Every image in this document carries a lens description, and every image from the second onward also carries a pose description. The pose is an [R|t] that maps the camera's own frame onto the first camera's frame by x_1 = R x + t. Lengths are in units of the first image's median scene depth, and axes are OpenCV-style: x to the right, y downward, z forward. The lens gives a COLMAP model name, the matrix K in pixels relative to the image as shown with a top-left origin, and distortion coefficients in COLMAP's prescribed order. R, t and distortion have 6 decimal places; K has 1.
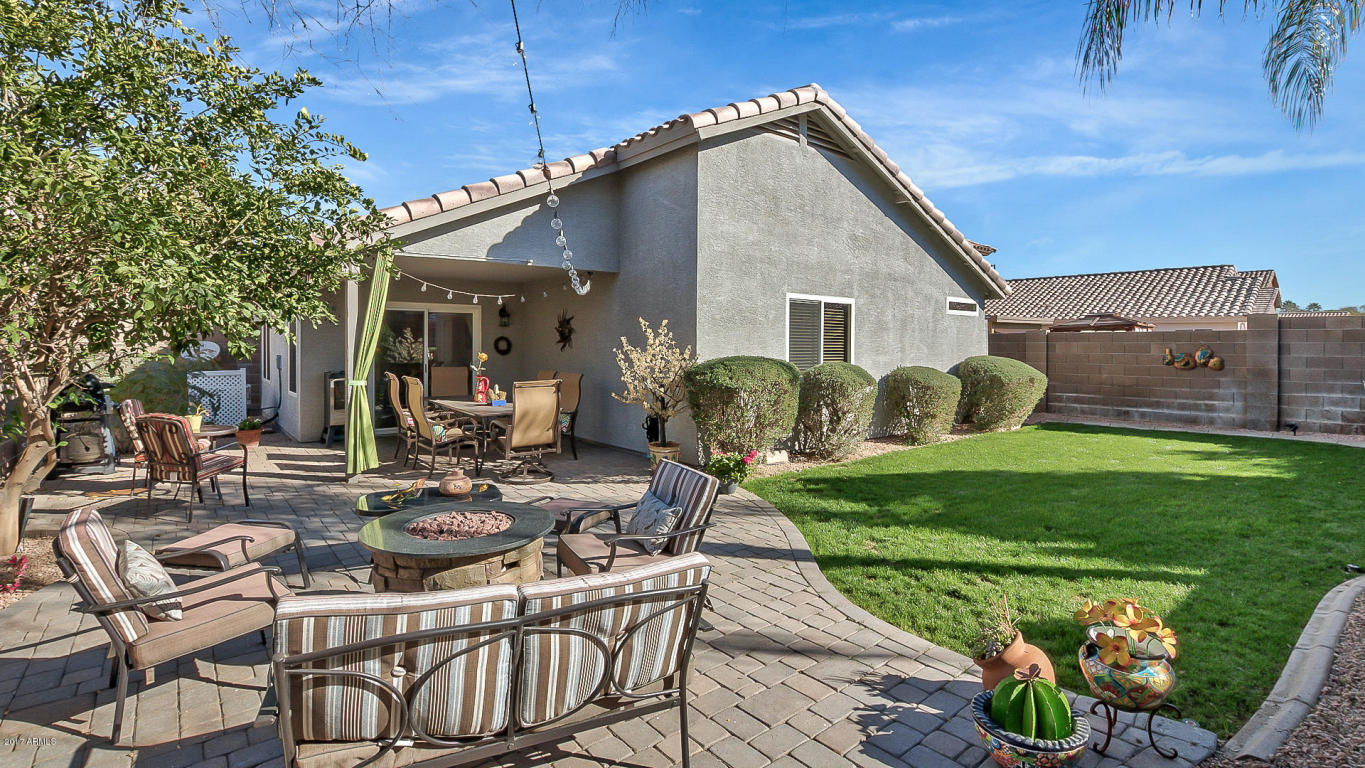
lens RADIAL K [[651.9, 0, 665.1], [0, 651.9, 349.9], [0, 0, 1]] dist [-0.001390, 0.000195]
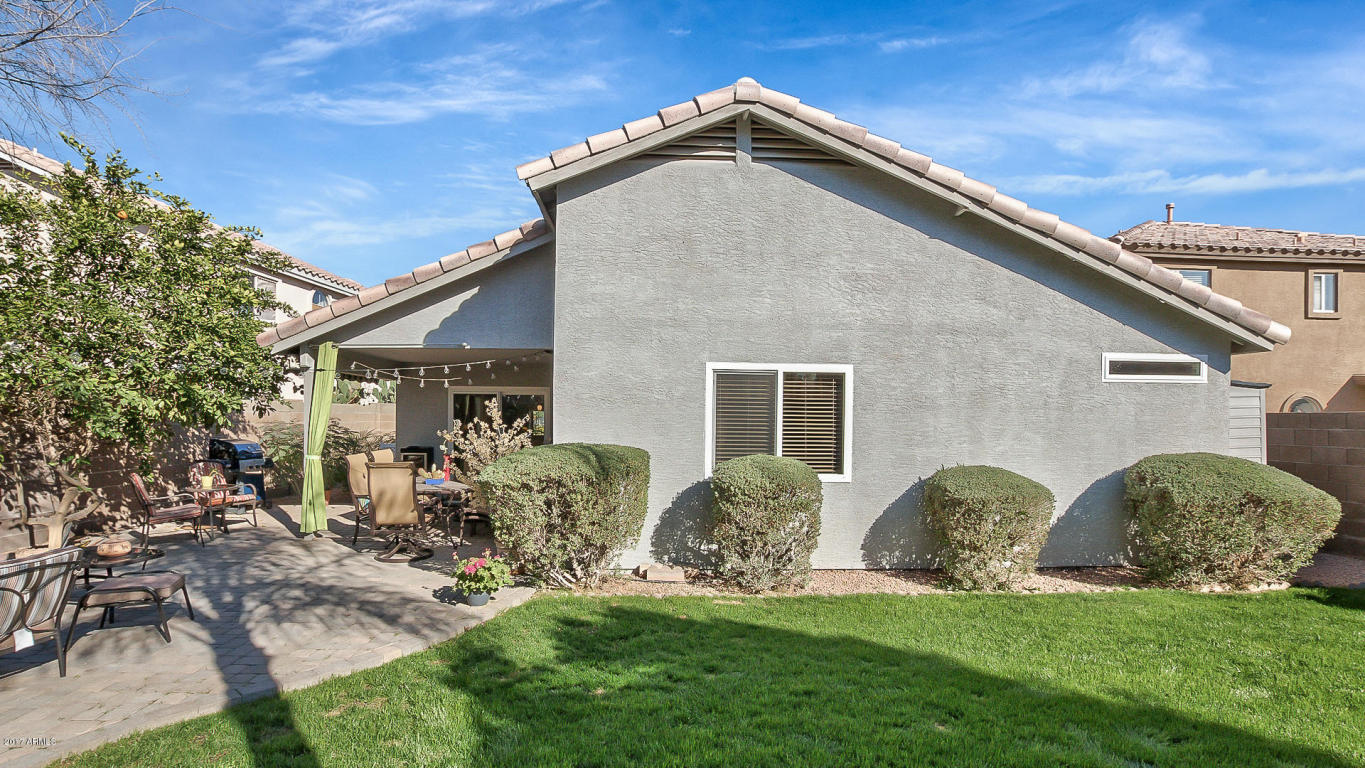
lens RADIAL K [[616.1, 0, 649.8], [0, 616.1, 416.7], [0, 0, 1]] dist [-0.025606, -0.000125]
pose [[0.795832, 0.007216, -0.605475, 0.553422], [-0.010336, 0.999945, -0.001669, -0.021195], [0.605429, 0.007587, 0.795863, 0.374778]]
